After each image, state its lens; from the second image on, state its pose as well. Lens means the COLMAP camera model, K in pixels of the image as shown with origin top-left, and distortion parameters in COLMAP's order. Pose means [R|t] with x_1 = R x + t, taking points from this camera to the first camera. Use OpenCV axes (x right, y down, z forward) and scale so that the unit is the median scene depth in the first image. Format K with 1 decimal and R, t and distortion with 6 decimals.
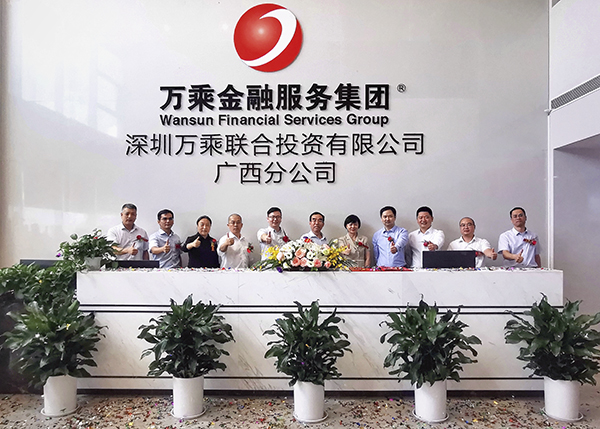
lens RADIAL K [[427.7, 0, 300.0], [0, 427.7, 237.6], [0, 0, 1]] dist [-0.005997, -0.001501]
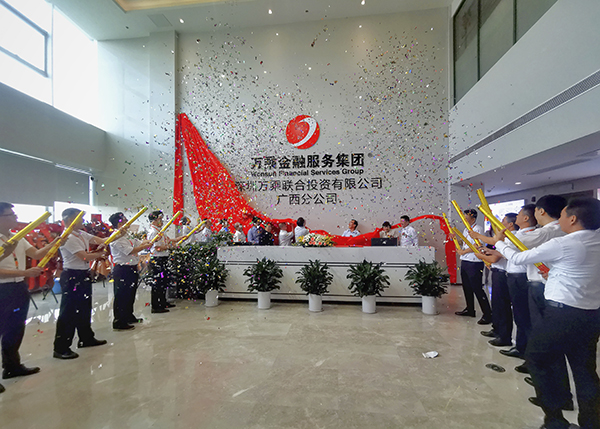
lens RADIAL K [[280.4, 0, 301.3], [0, 280.4, 229.0], [0, 0, 1]] dist [-0.000074, -0.000616]
pose [[0.991511, -0.003367, -0.129982, 0.090058], [0.003637, 0.999992, 0.001839, -0.013015], [0.129975, -0.002296, 0.991515, -0.317759]]
